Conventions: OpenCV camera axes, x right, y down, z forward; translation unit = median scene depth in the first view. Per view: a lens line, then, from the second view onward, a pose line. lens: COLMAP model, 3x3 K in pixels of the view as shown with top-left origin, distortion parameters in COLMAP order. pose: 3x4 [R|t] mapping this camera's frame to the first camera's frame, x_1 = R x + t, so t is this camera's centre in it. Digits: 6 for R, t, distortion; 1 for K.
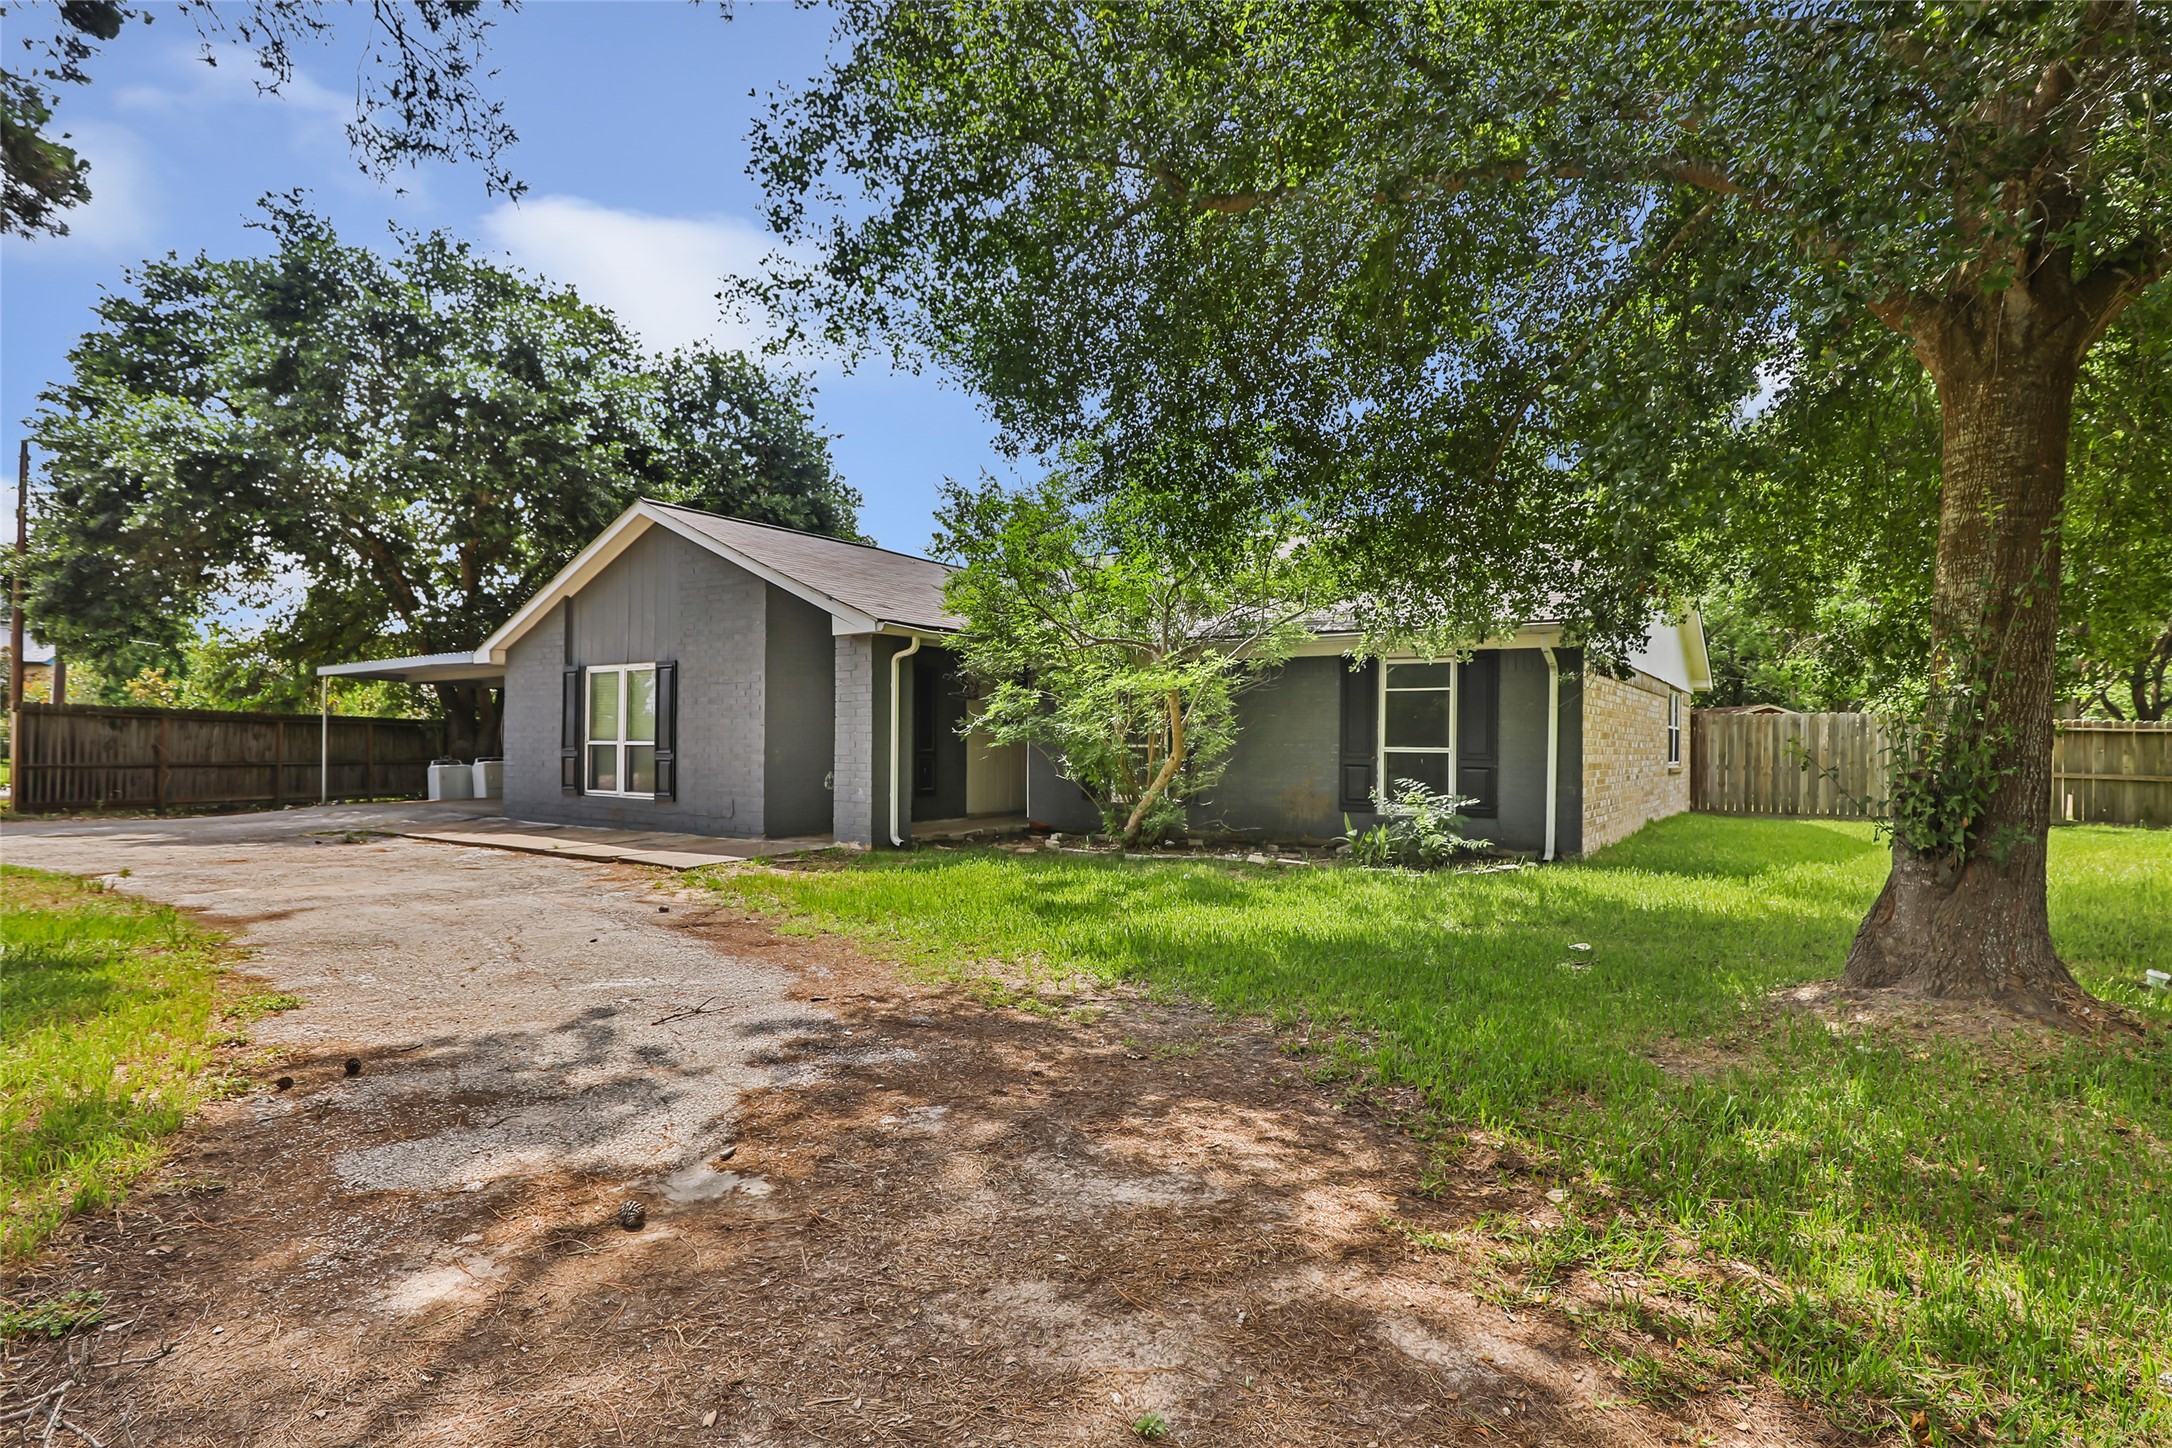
lens RADIAL K [[1043.6, 0, 1110.2], [0, 1043.6, 739.4], [0, 0, 1]] dist [-0.033428, 0.007482]
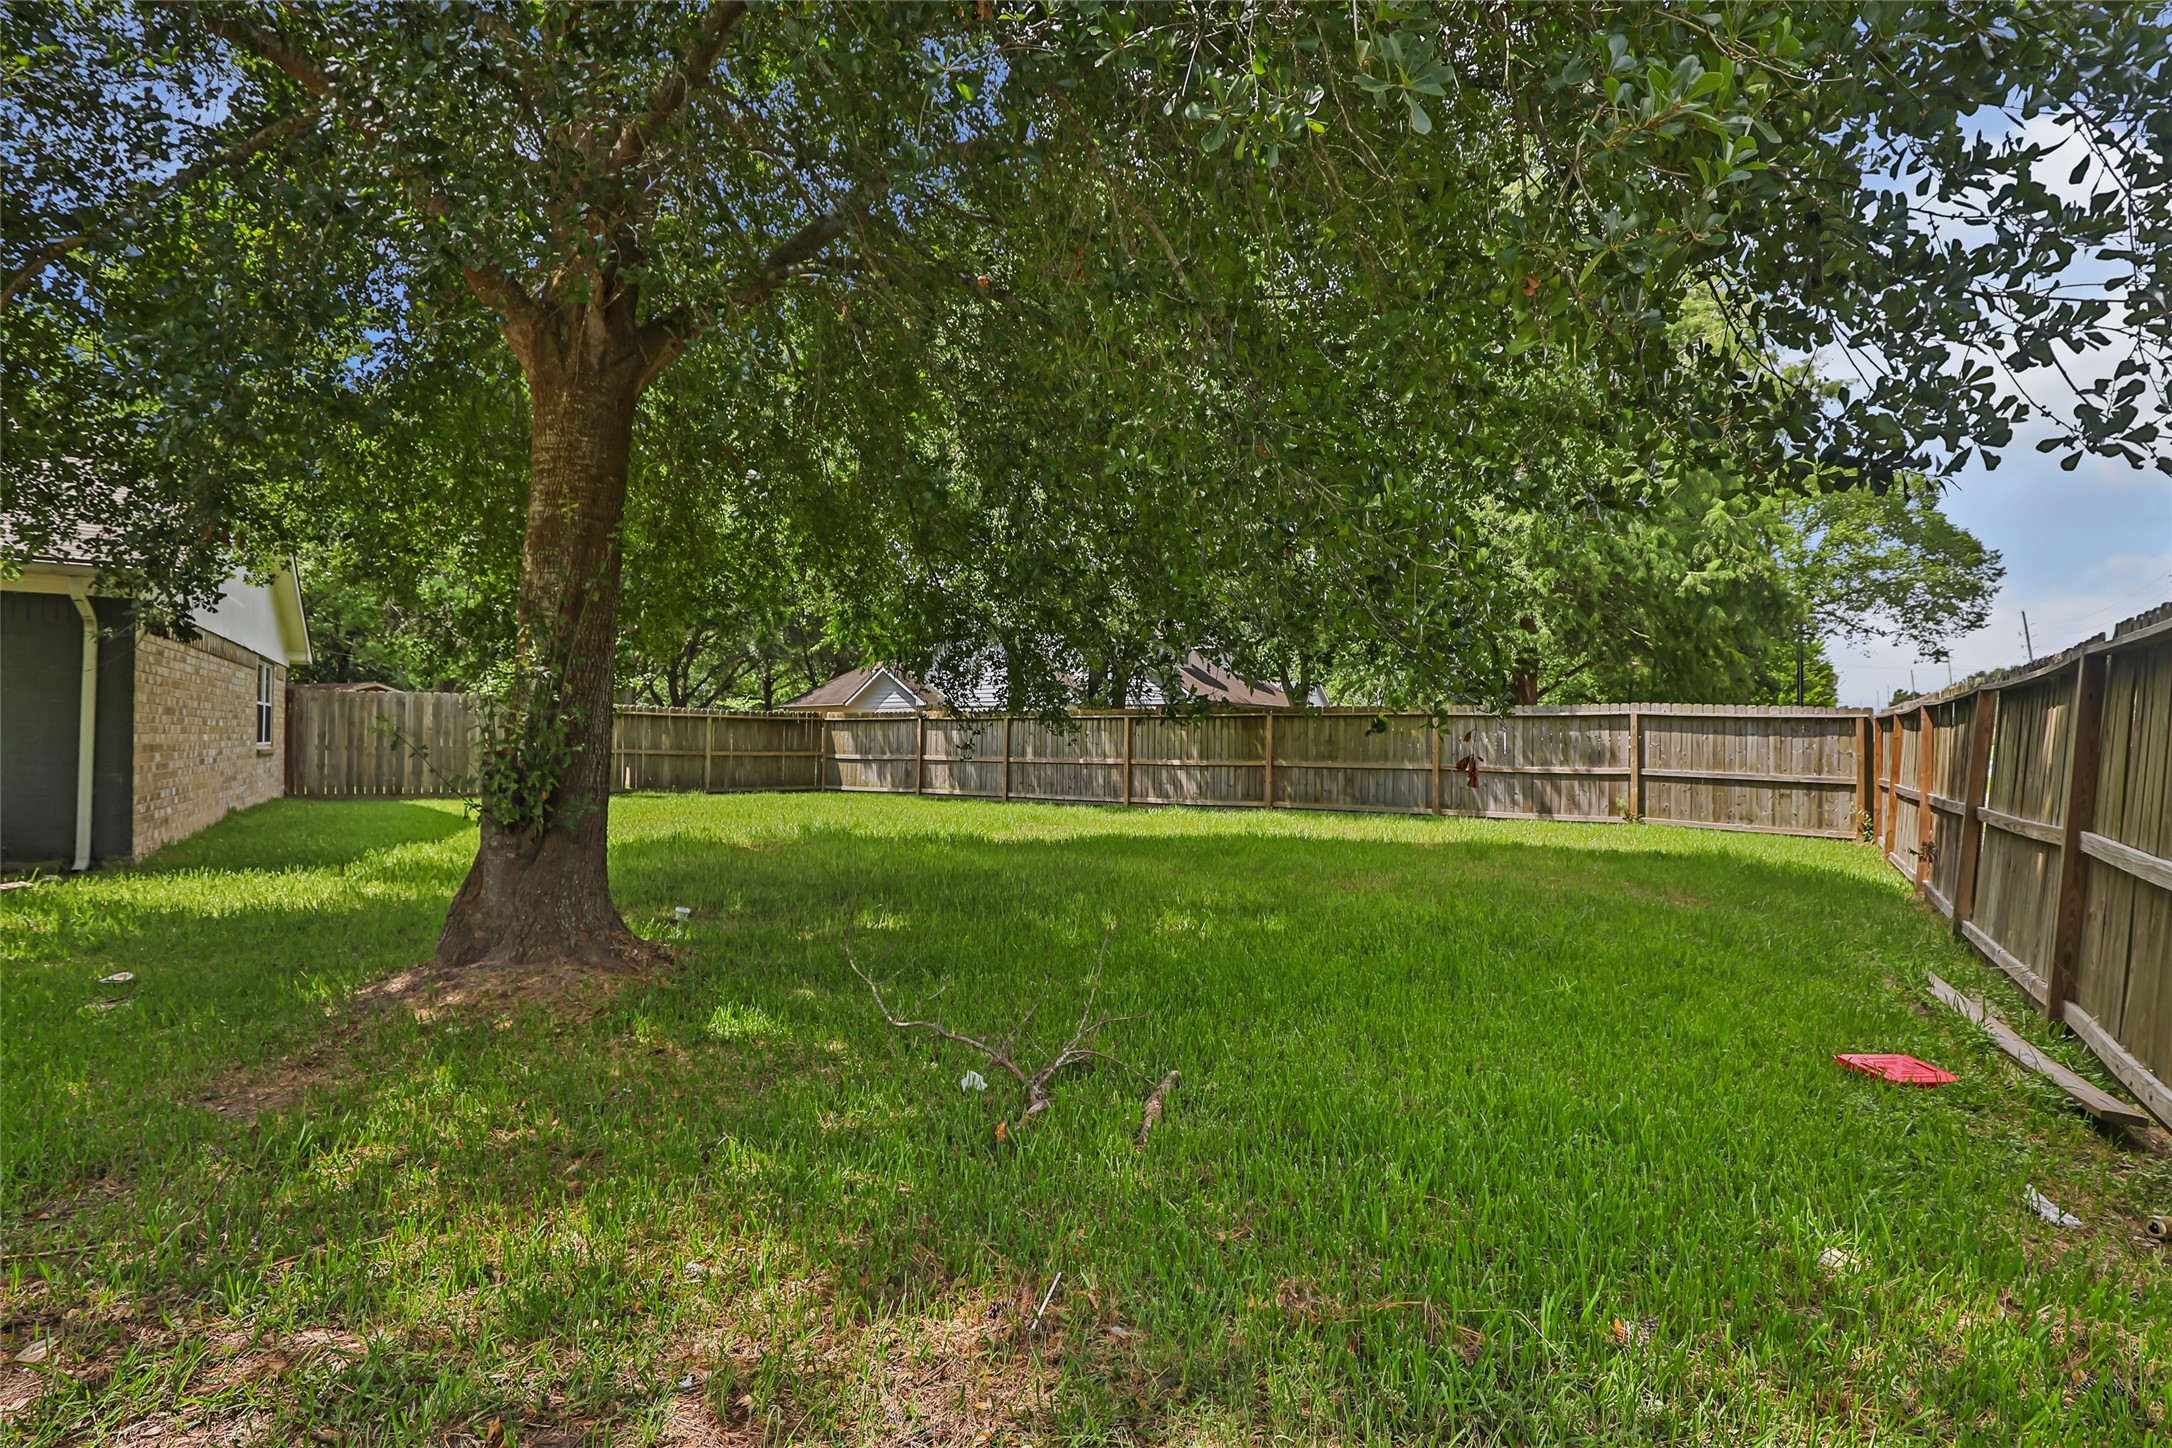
lens RADIAL K [[1043.6, 0, 1102.1], [0, 1043.6, 735.0], [0, 0, 1]] dist [-0.033428, 0.007482]
pose [[0.377381, -0.000735, 0.926058, 0.038250], [-0.013755, 0.999885, 0.006399, 0.001745], [-0.925956, -0.015153, 0.377328, 0.036597]]
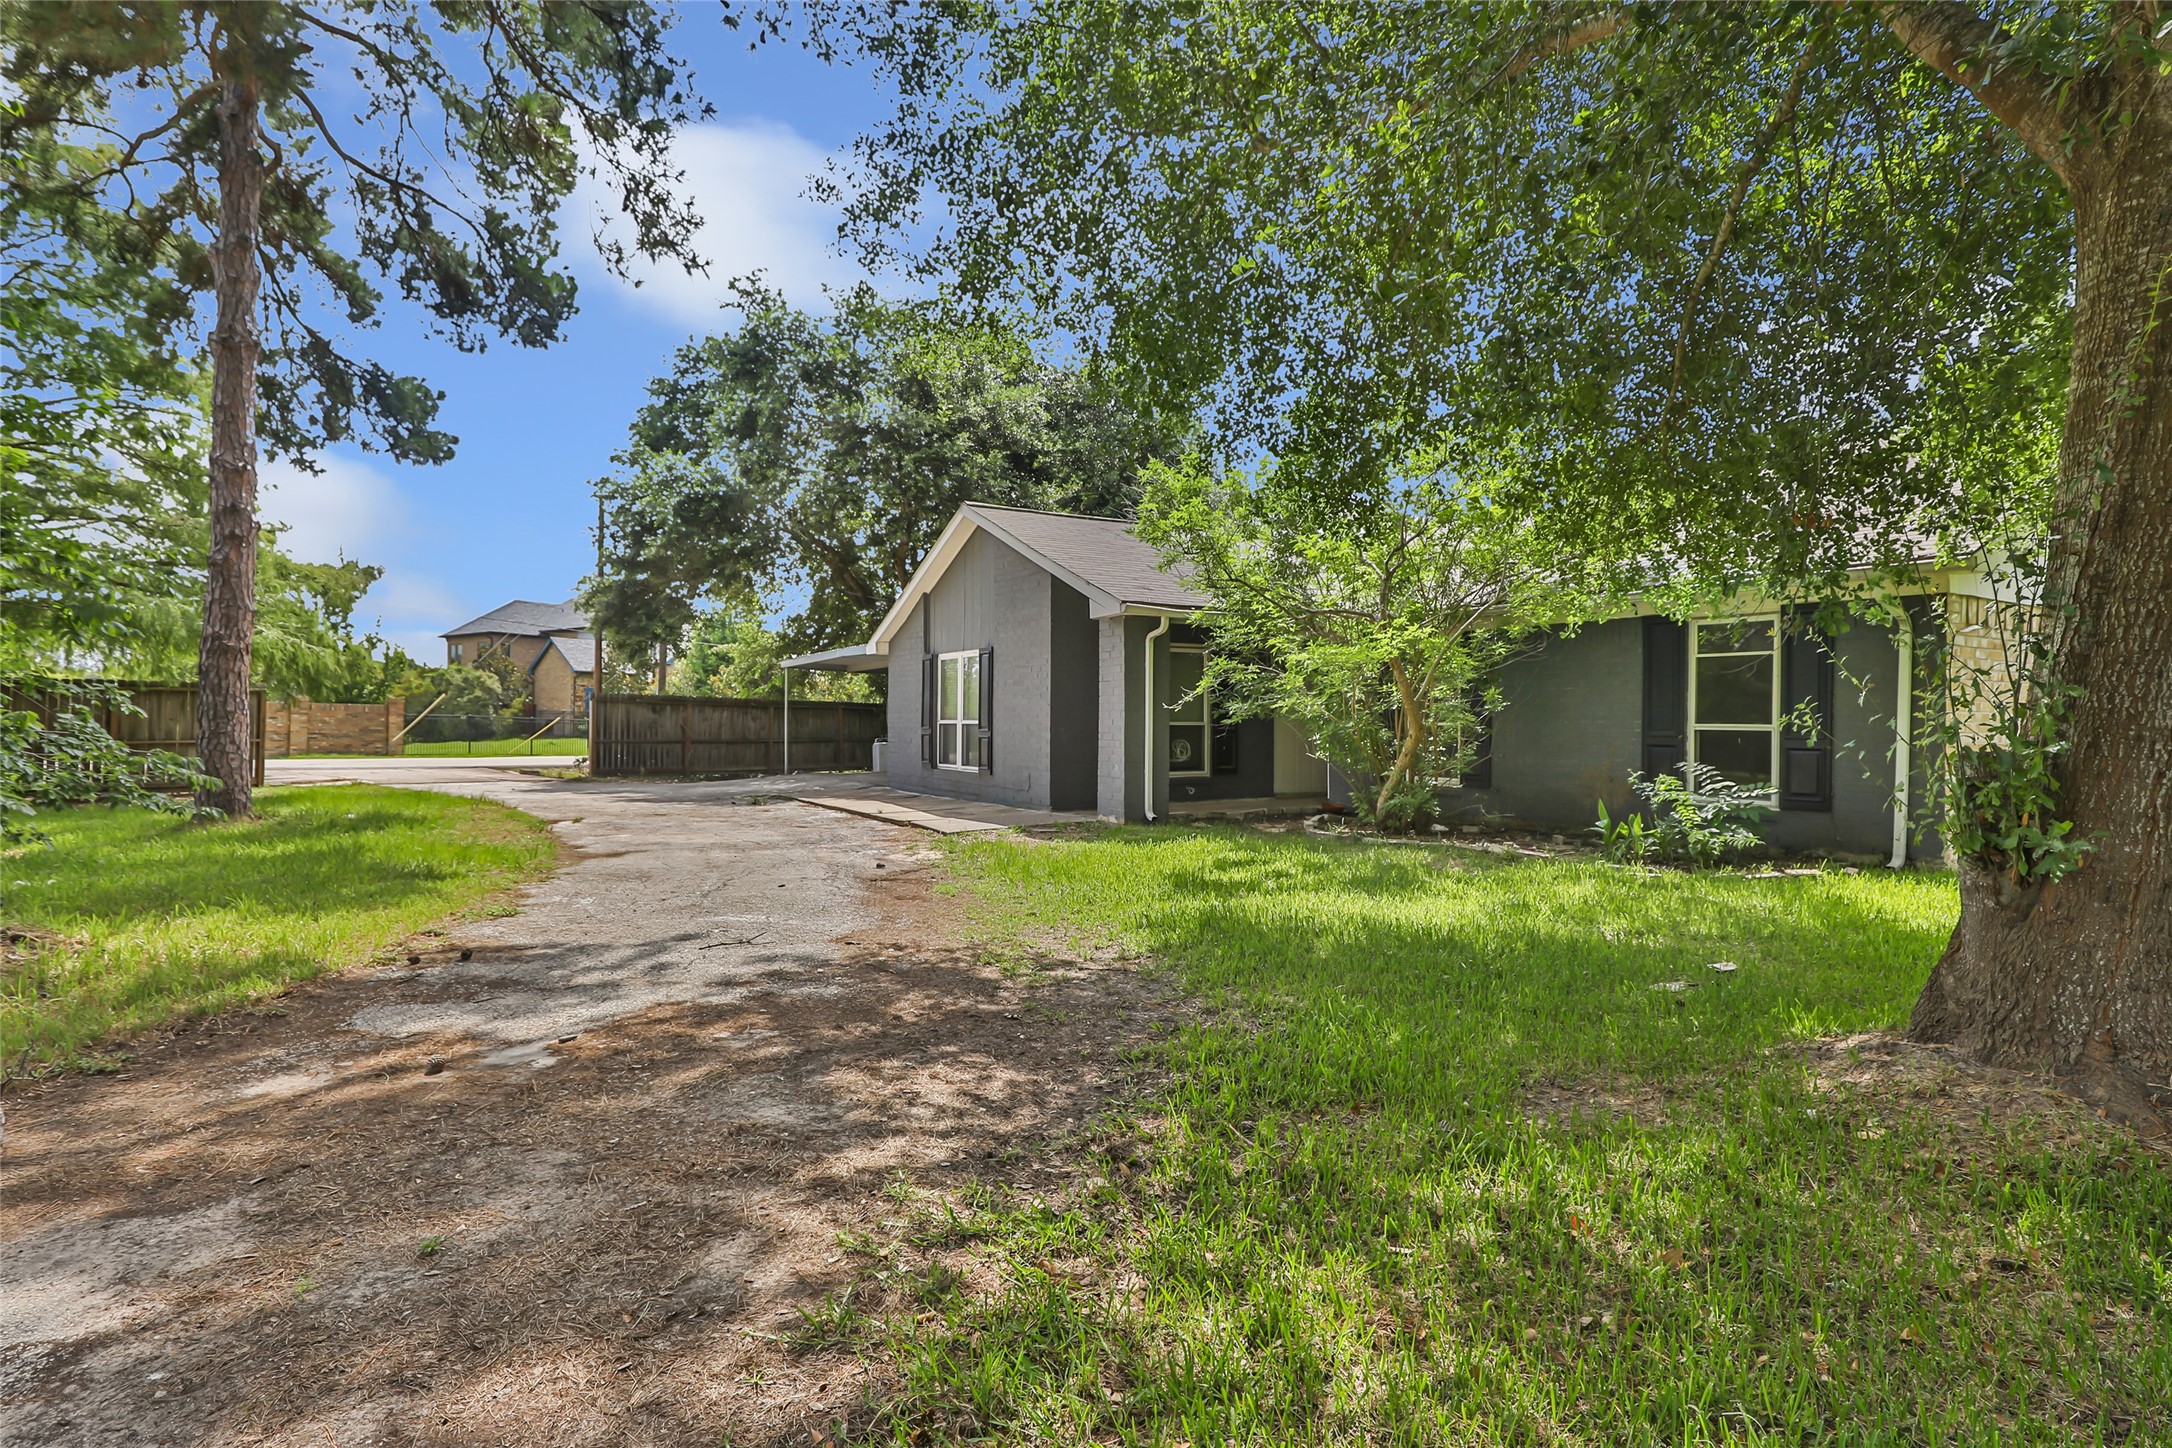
lens RADIAL K [[1043.6, 0, 1024.5], [0, 1043.6, 732.7], [0, 0, 1]] dist [-0.033428, 0.007482]
pose [[0.905981, 0.002991, -0.423307, 0.418210], [0.002357, 0.999924, 0.012110, 0.008760], [0.423311, -0.011969, 0.905905, 0.060241]]
